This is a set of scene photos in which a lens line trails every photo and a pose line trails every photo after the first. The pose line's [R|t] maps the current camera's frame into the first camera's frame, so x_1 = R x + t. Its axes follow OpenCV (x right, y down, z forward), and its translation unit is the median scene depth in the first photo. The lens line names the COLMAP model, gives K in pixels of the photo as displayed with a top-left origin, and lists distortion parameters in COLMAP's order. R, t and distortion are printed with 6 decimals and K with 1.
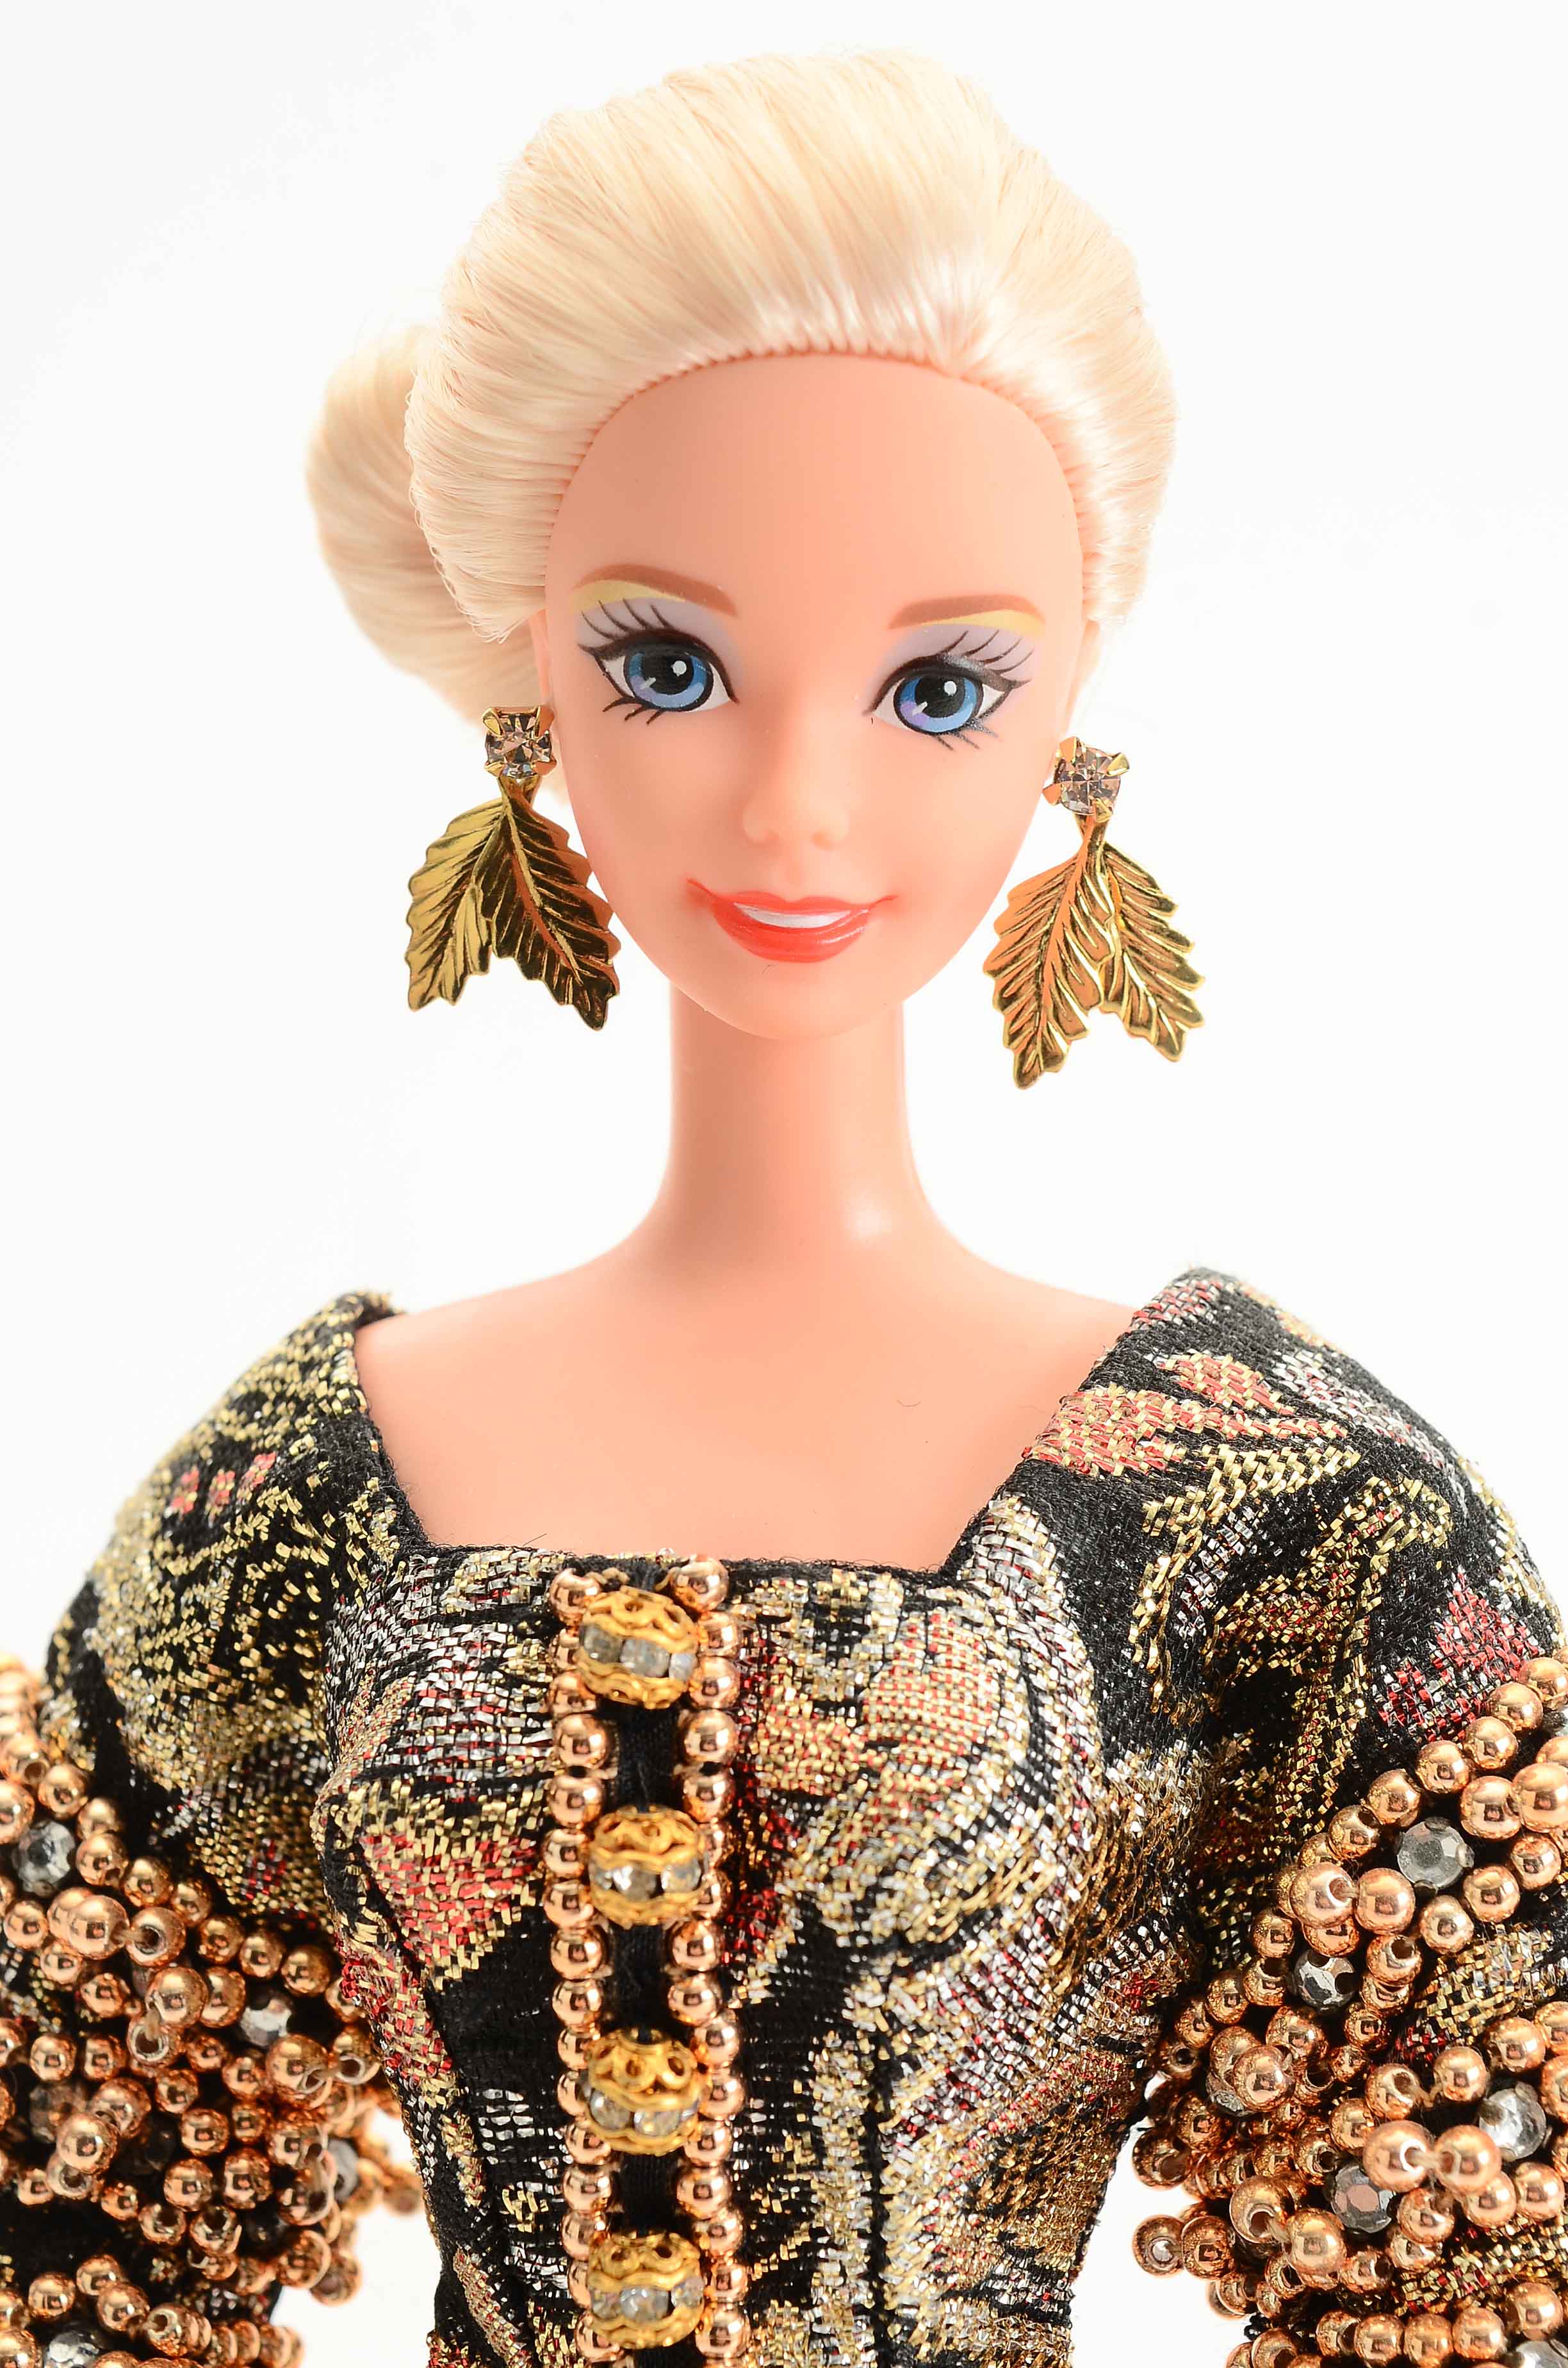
lens RADIAL K [[4221.8, 0, 786.7], [0, 4221.8, 1185.3], [0, 0, 1]] dist [-0.029520, 0.000000]
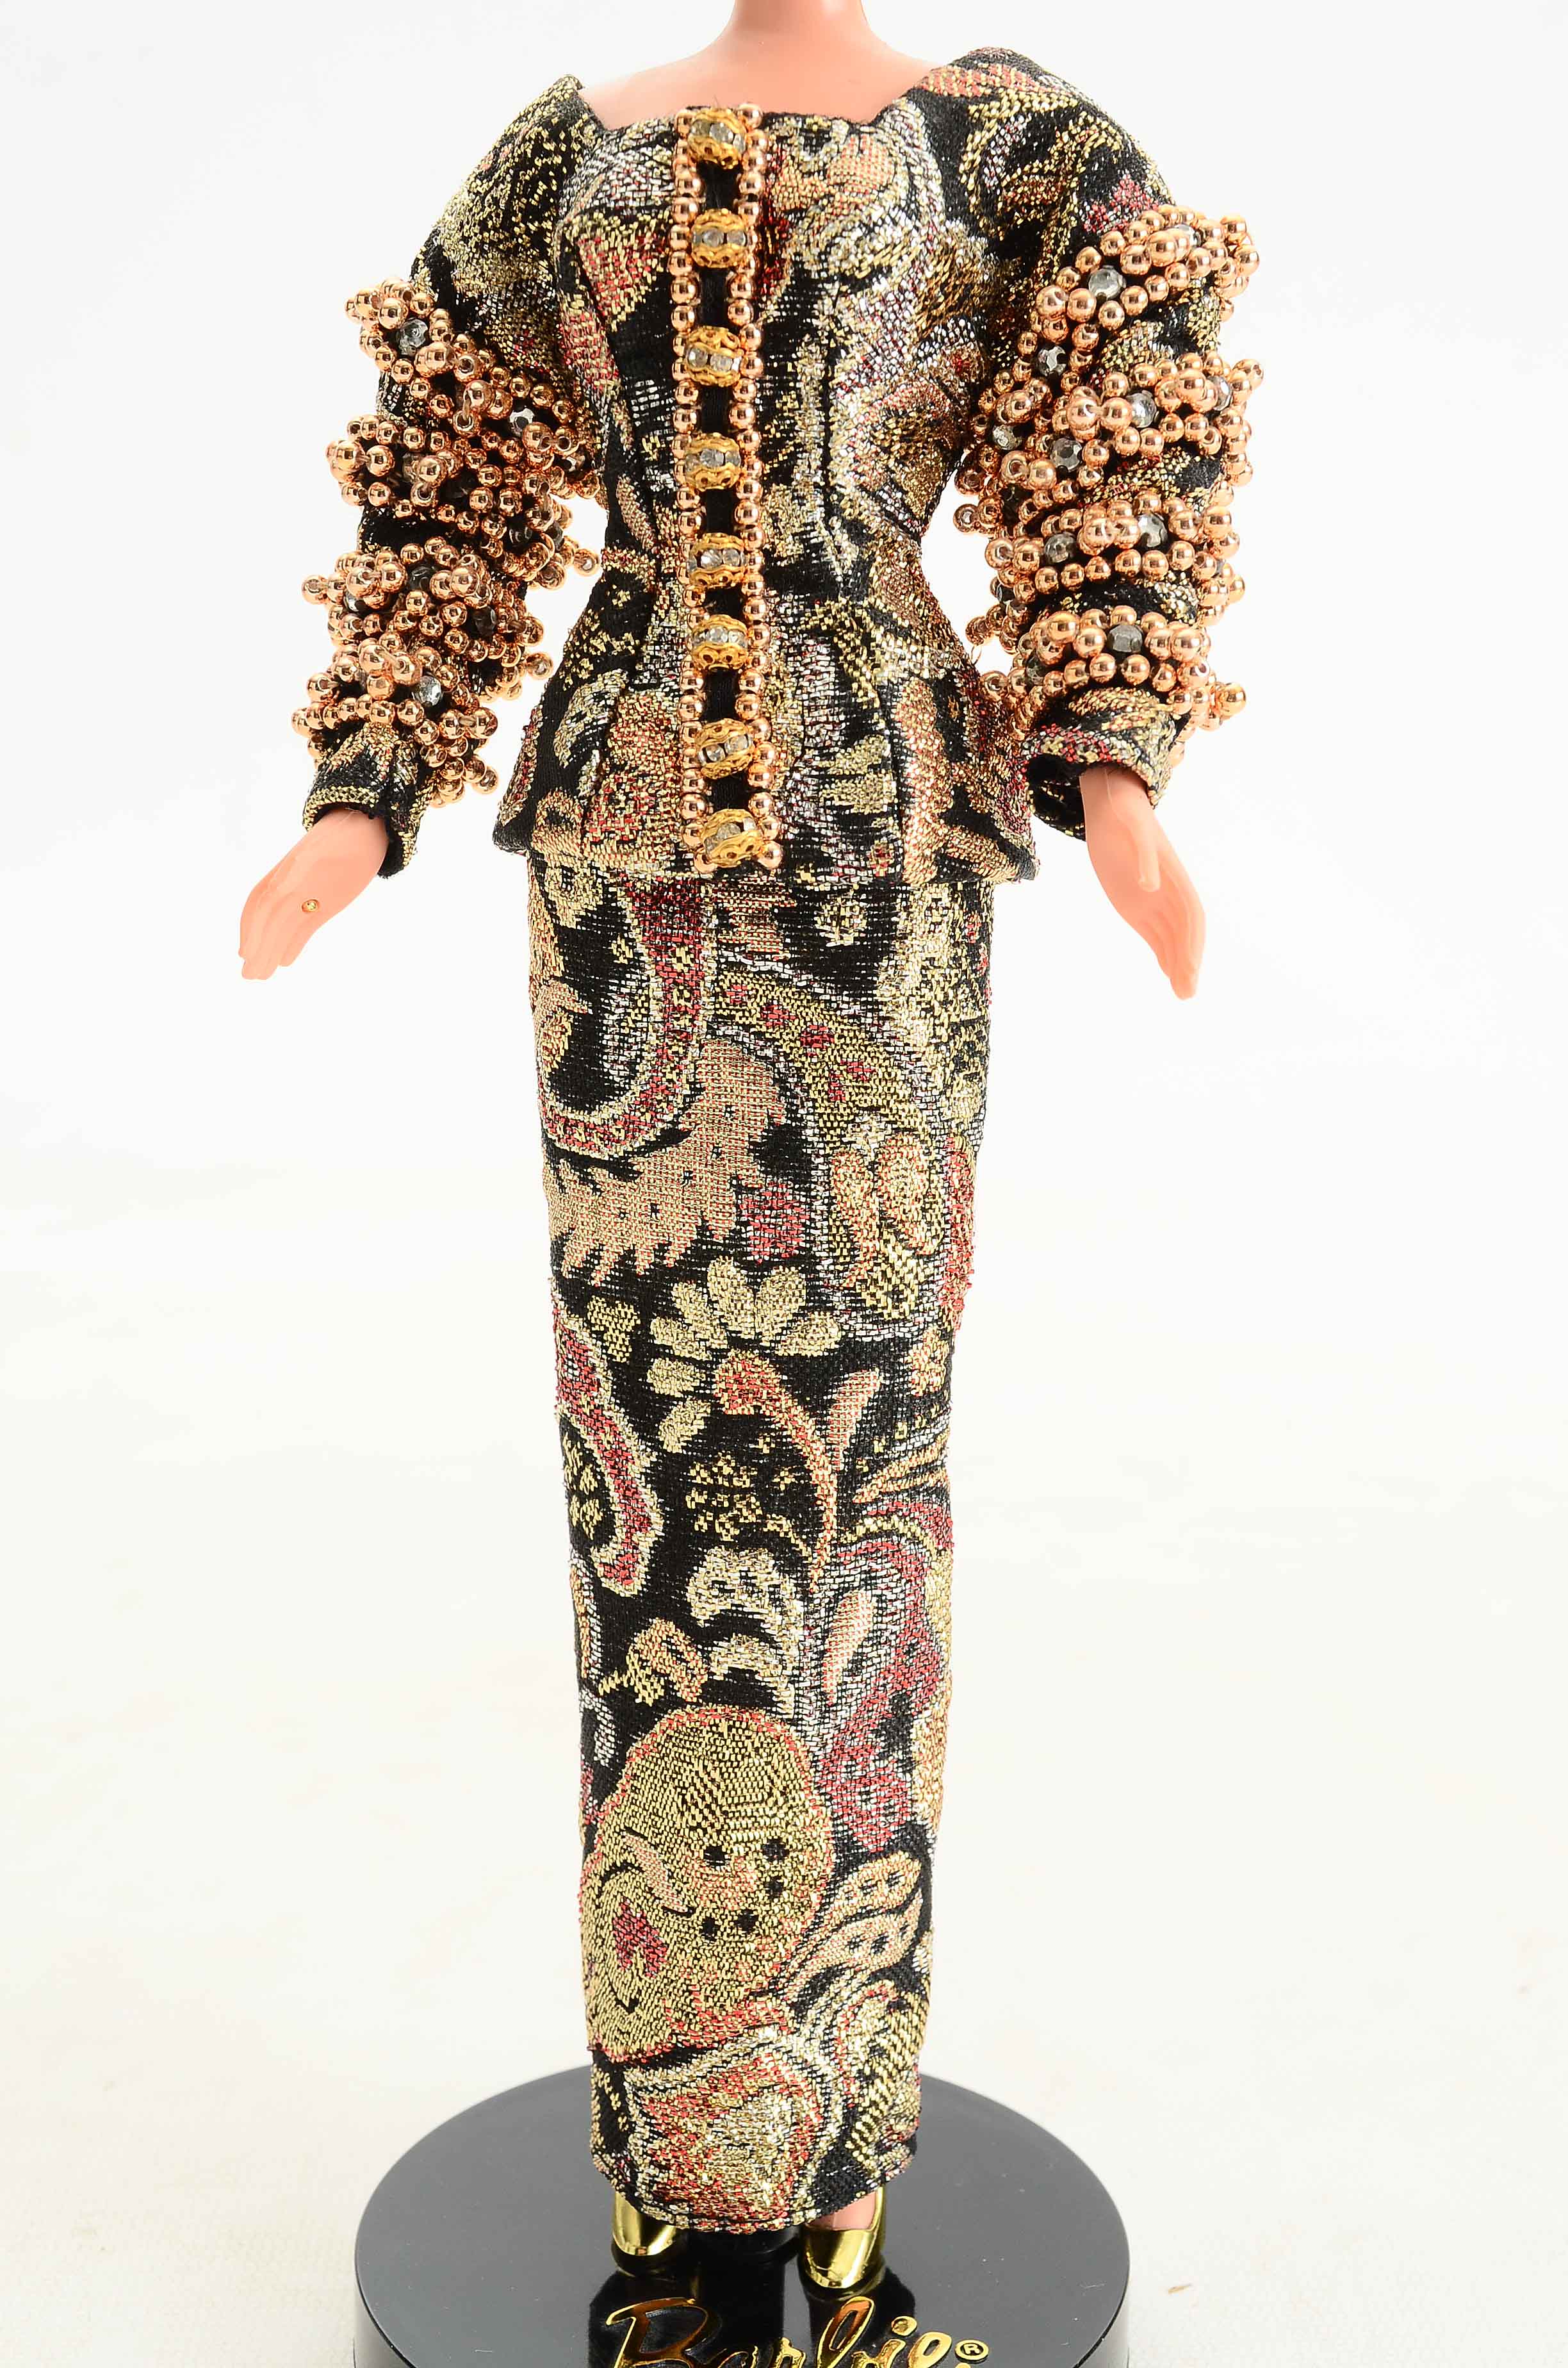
lens RADIAL K [[2653.3, 0, 786.1], [0, 2653.3, 1203.3], [0, 0, 1]] dist [-0.075524, 0.000000]
pose [[0.999567, 0.028967, 0.005169, 0.005798], [-0.029350, 0.994069, 0.104715, 0.466700], [-0.002105, -0.104822, 0.994489, -0.297949]]
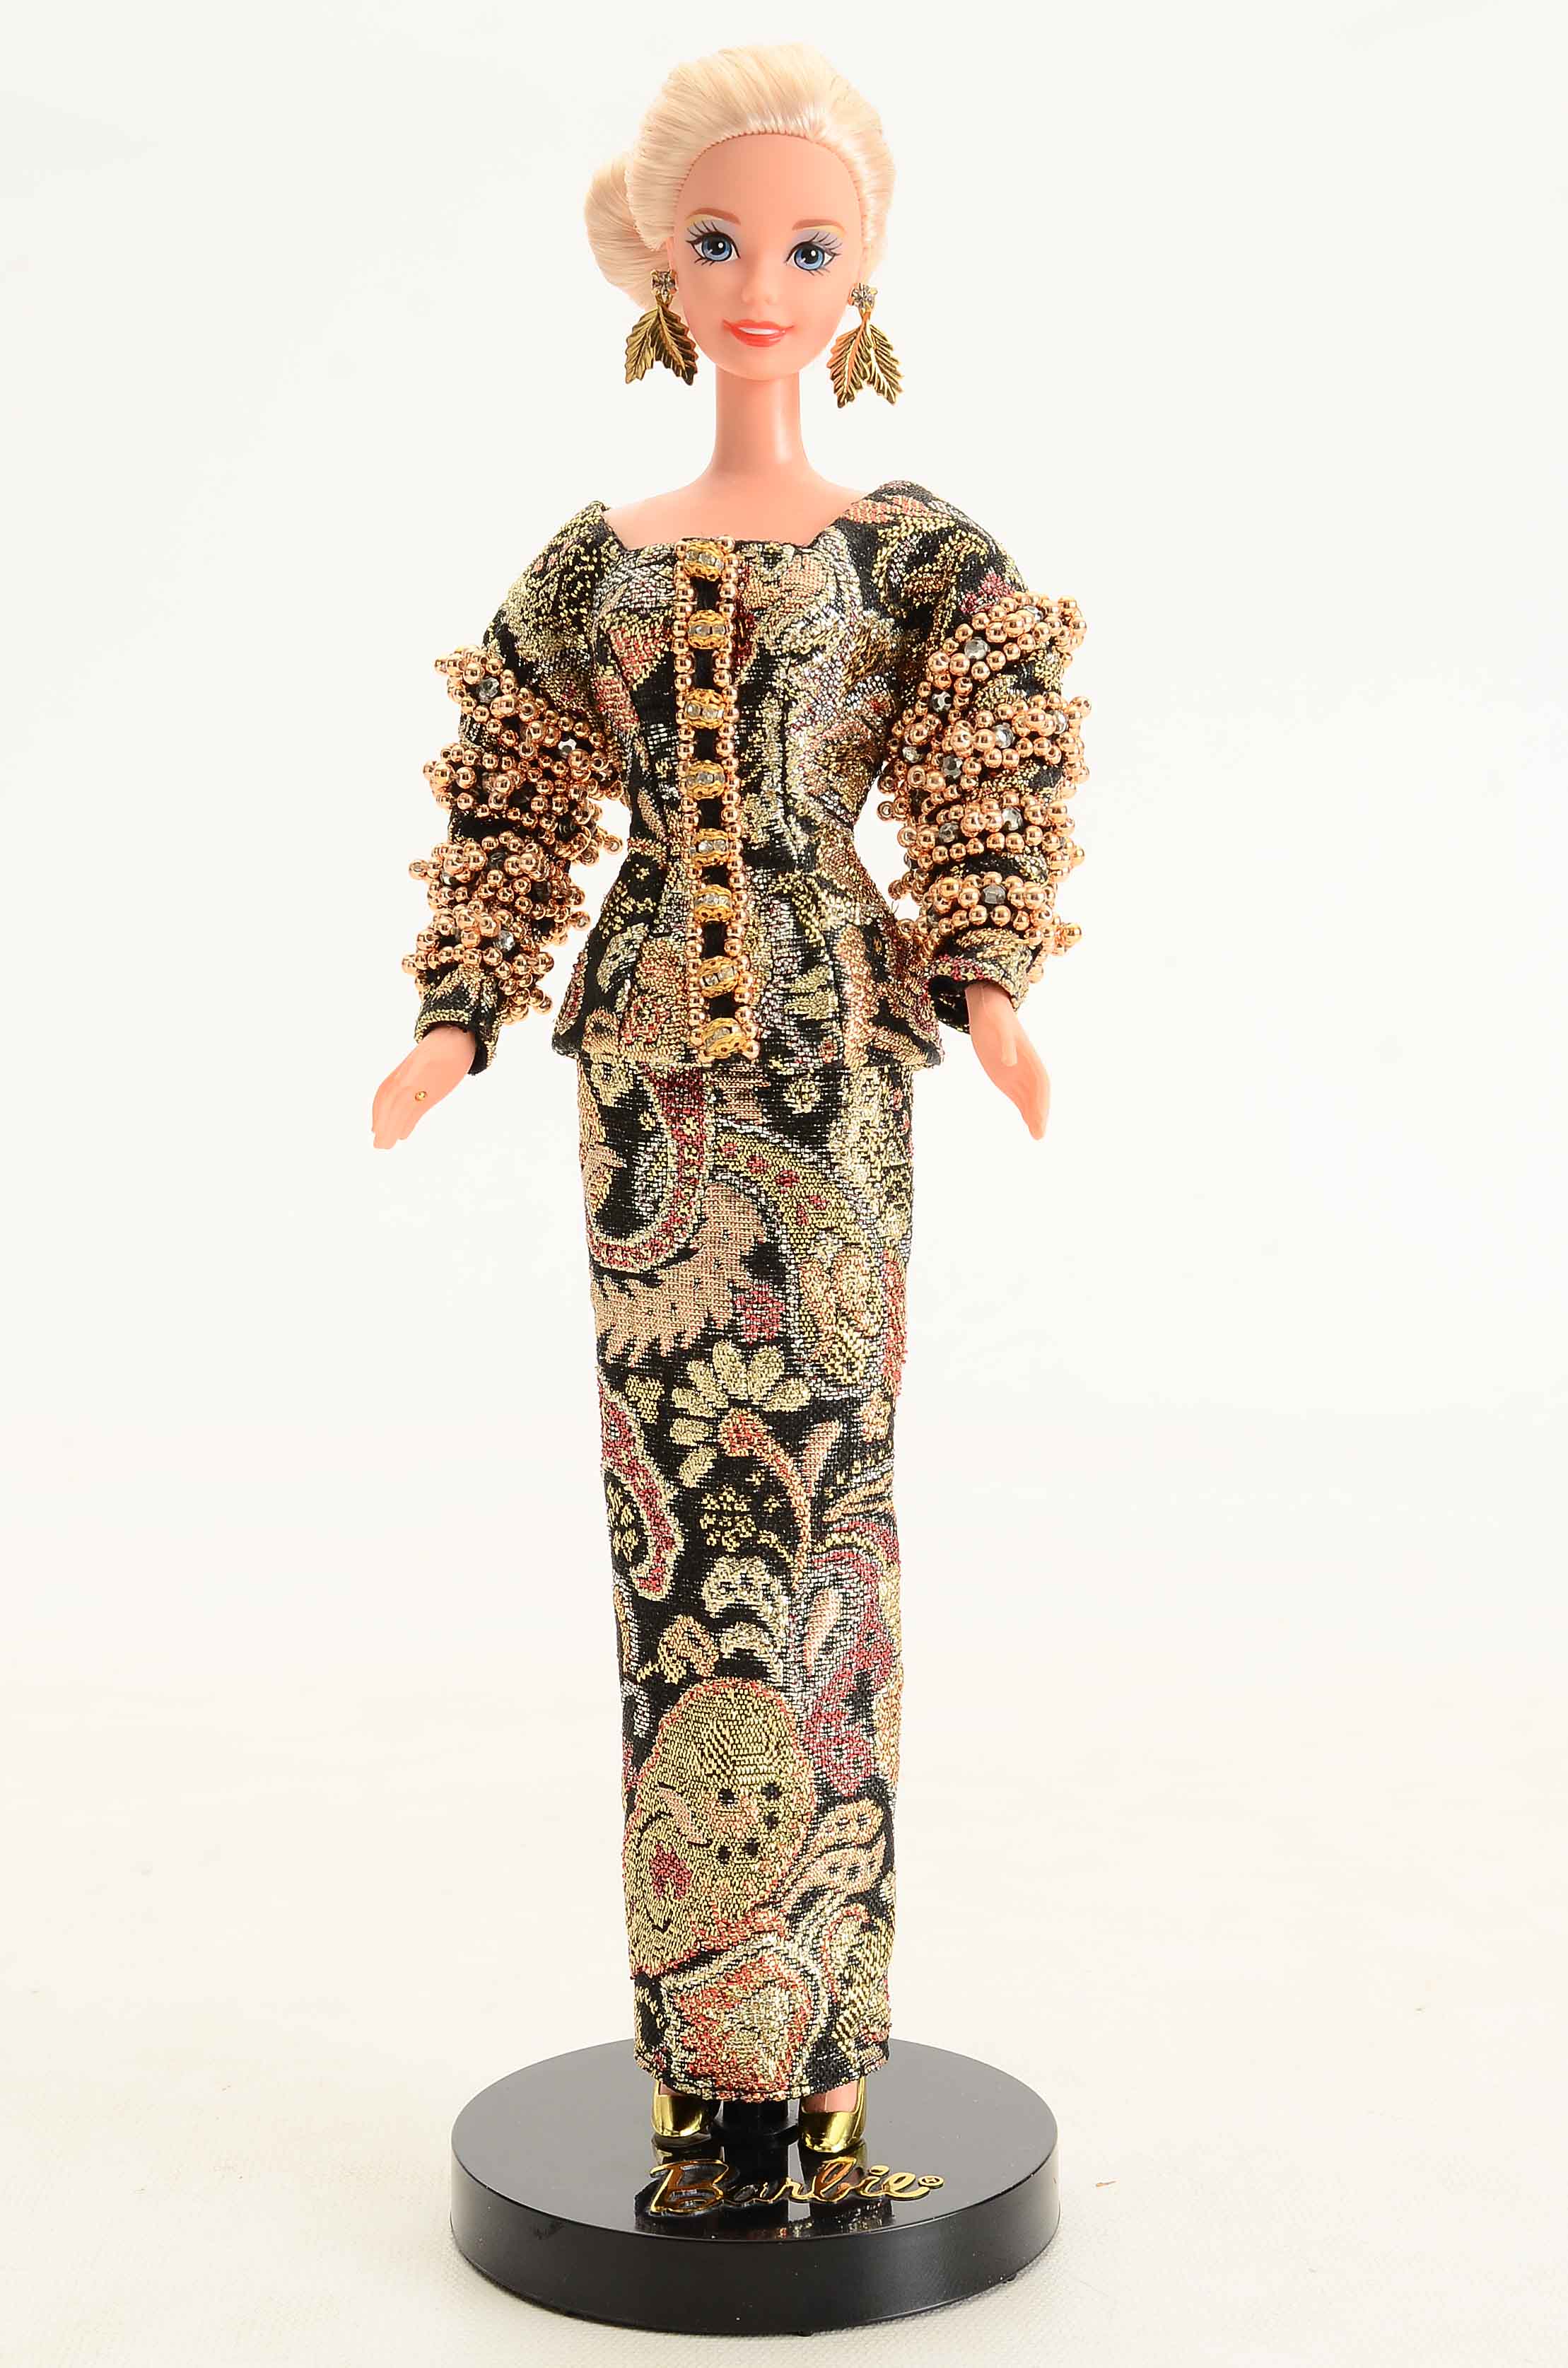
lens RADIAL K [[3113.9, 0, 788.8], [0, 3113.9, 1179.3], [0, 0, 1]] dist [-0.093199, 0.000000]
pose [[0.999973, 0.006878, 0.002766, 0.020138], [-0.006868, 0.999969, -0.003961, 0.529646], [-0.002793, 0.003942, 0.999988, -1.131243]]
